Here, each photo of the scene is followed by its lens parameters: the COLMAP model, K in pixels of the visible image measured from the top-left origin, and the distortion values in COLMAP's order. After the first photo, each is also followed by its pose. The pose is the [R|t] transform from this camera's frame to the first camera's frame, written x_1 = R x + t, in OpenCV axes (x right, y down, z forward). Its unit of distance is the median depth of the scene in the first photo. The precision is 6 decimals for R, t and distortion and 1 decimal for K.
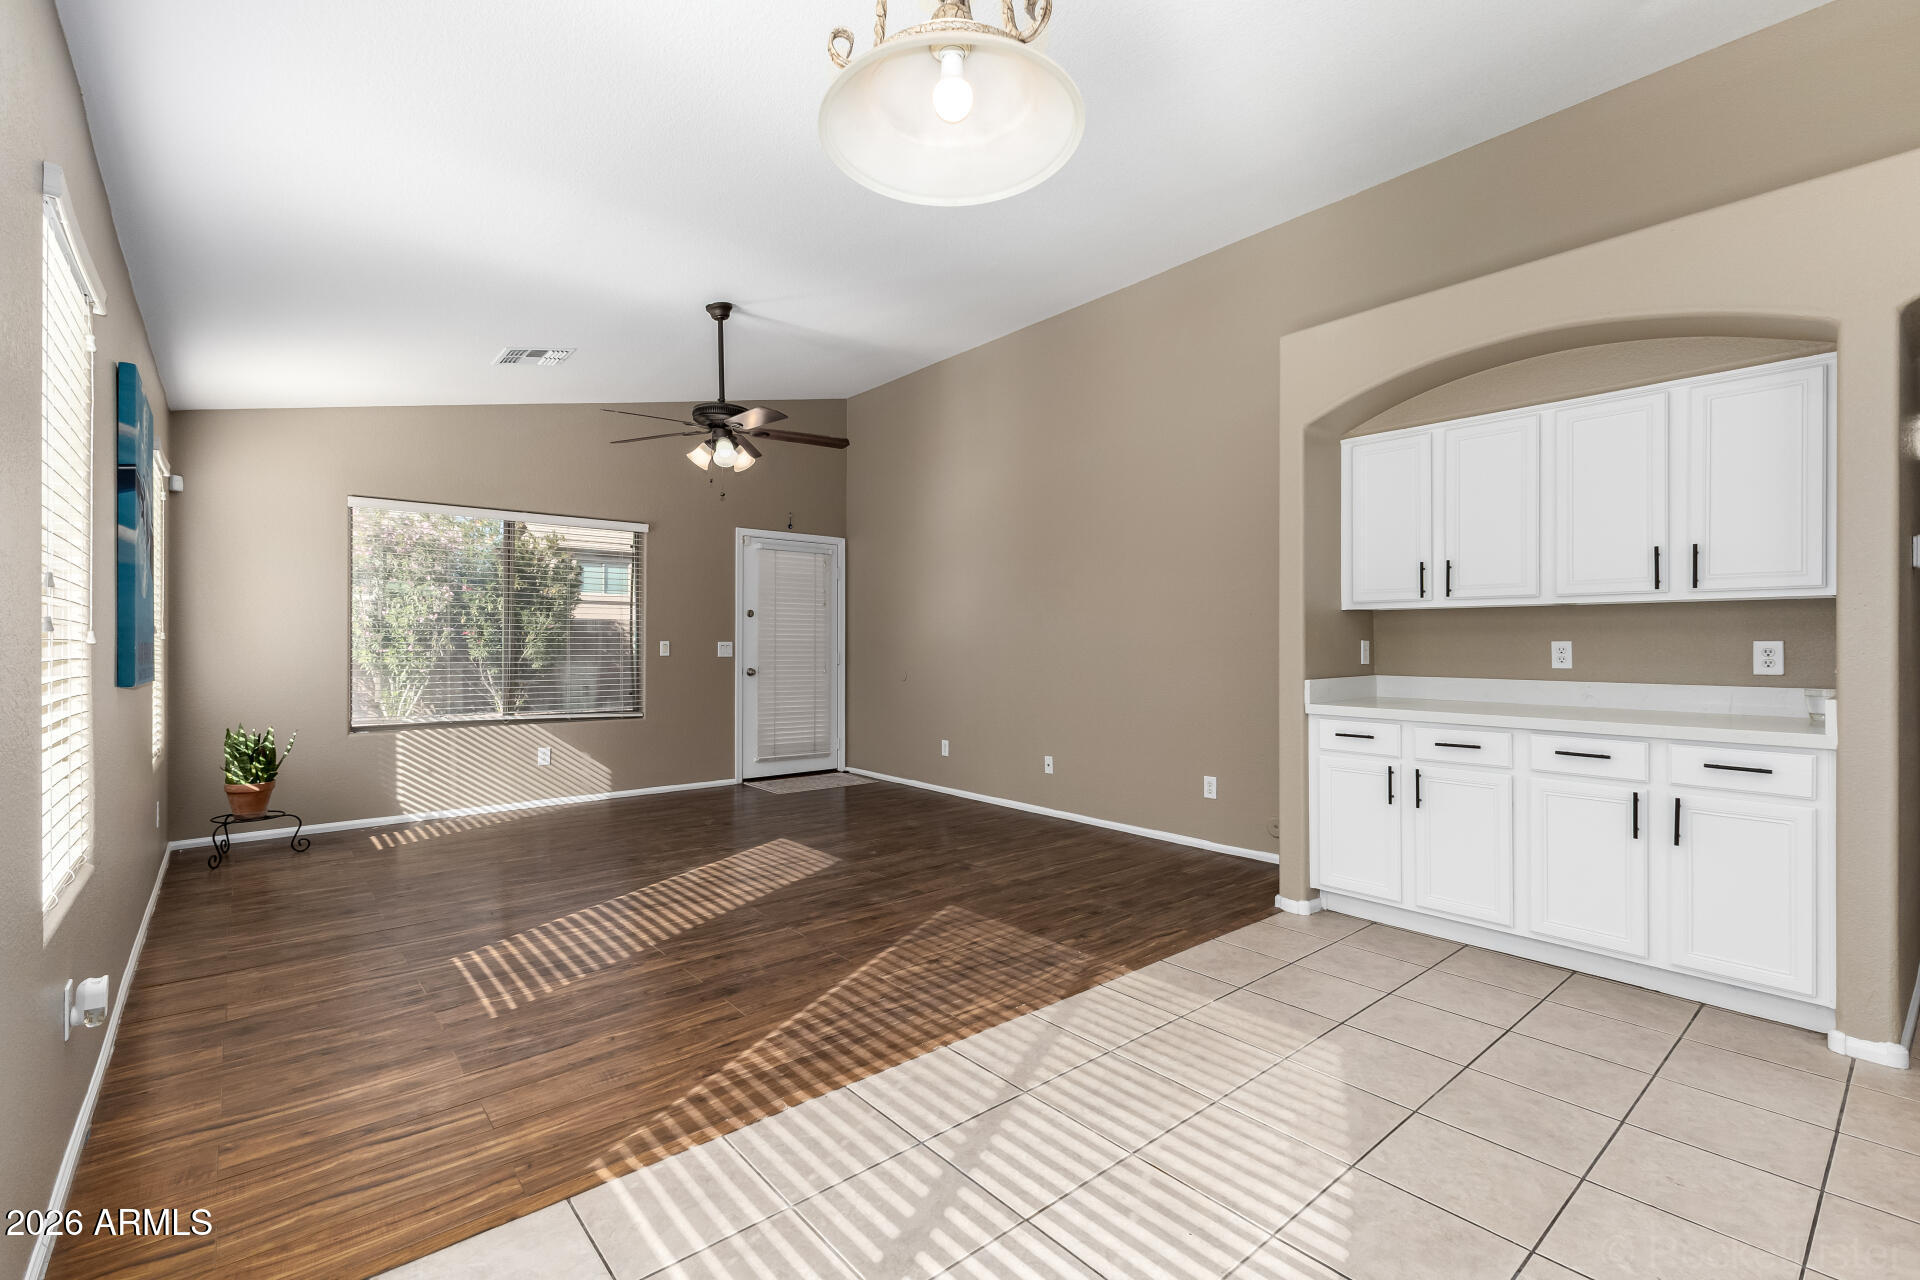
lens RADIAL K [[845.6, 0, 960.0], [0, 845.6, 640.0], [0, 0, 1]] dist [-0.001654, -0.000129]
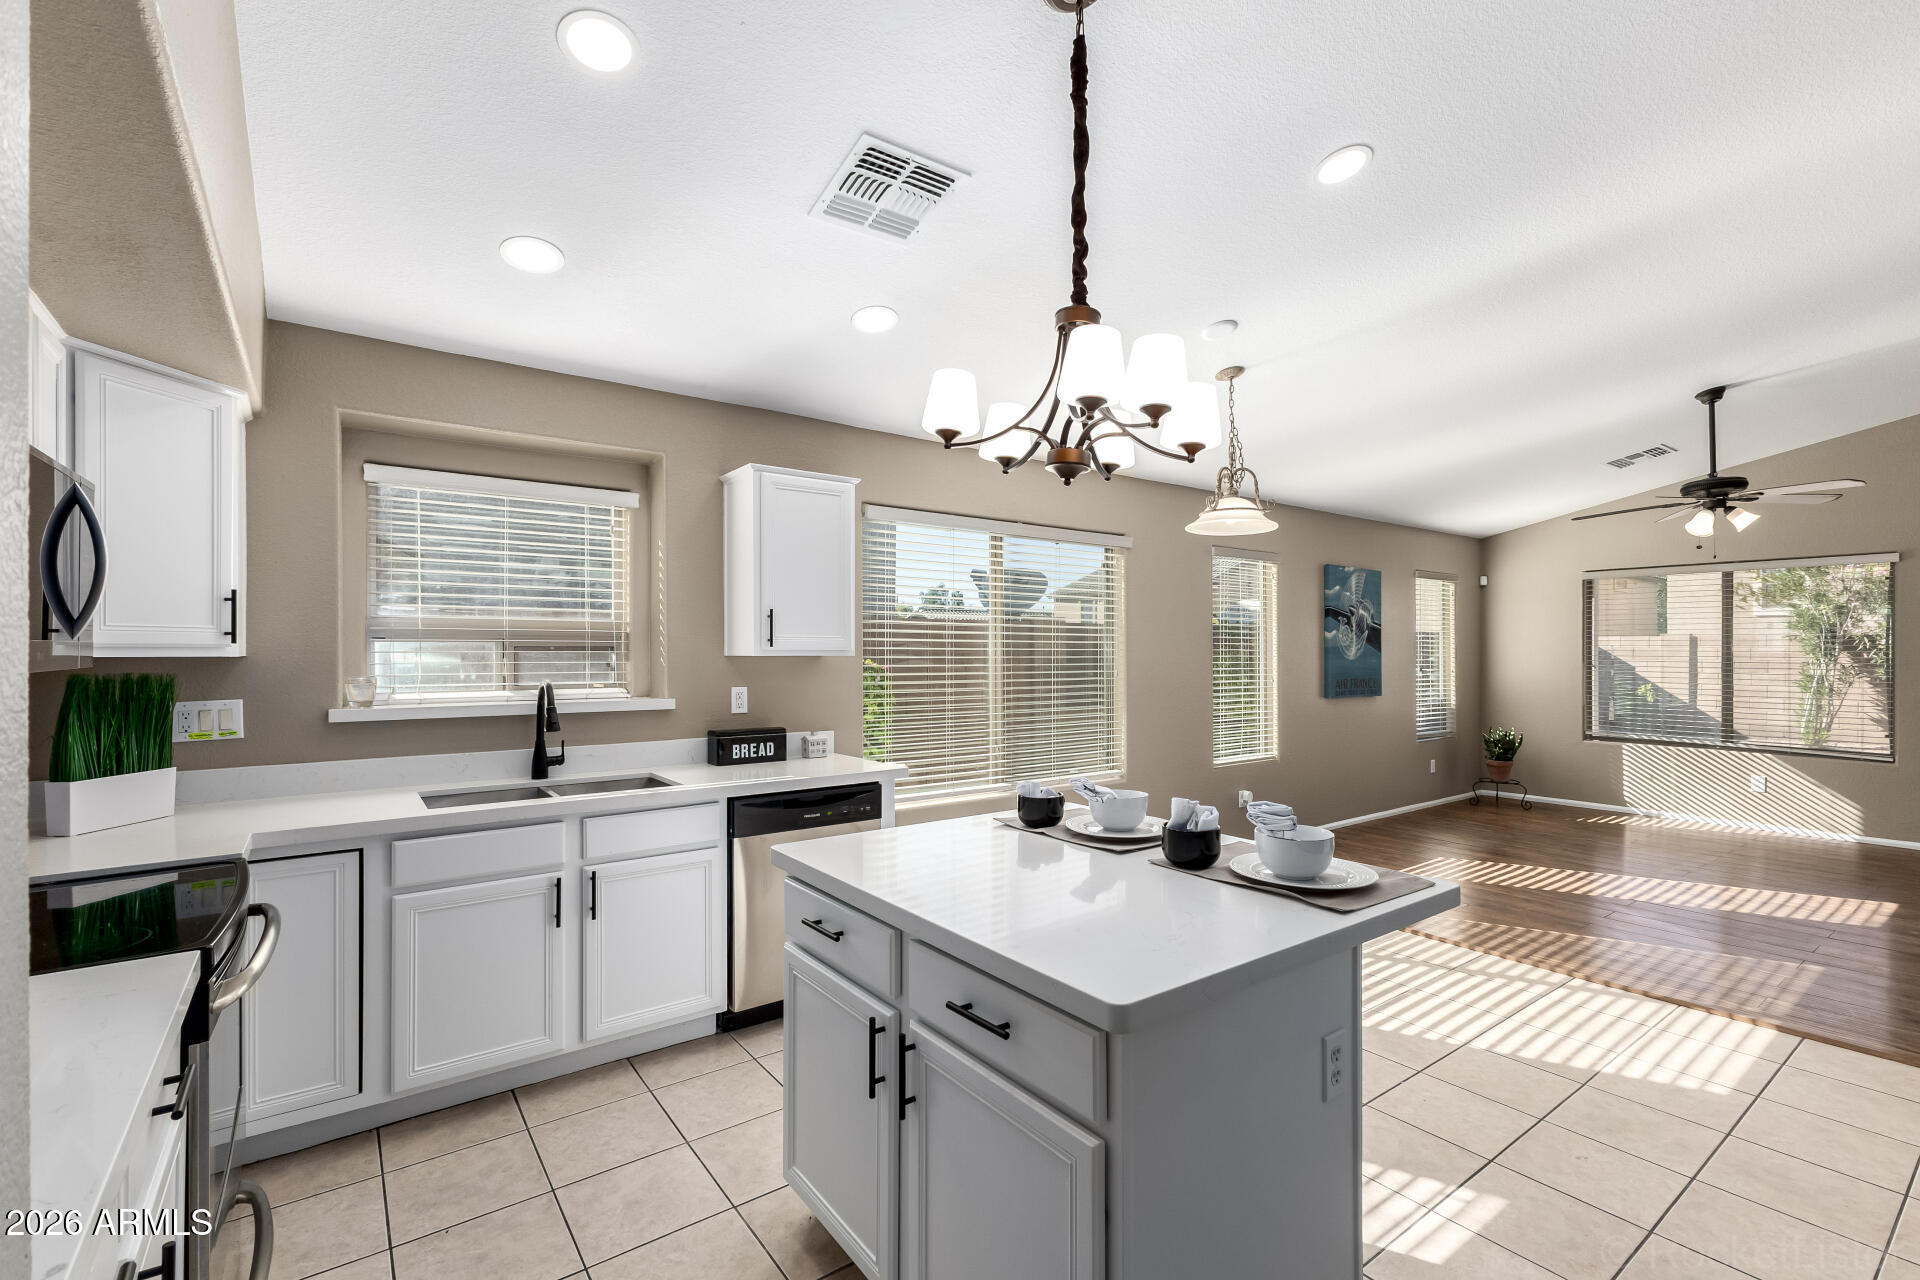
lens RADIAL K [[845.6, 0, 960.0], [0, 845.6, 640.0], [0, 0, 1]] dist [-0.001654, -0.000129]
pose [[-0.073973, -0.014327, -0.997157, 1.137220], [0.007099, 0.999864, -0.014892, -0.064460], [0.997235, -0.008180, -0.073861, 0.094635]]
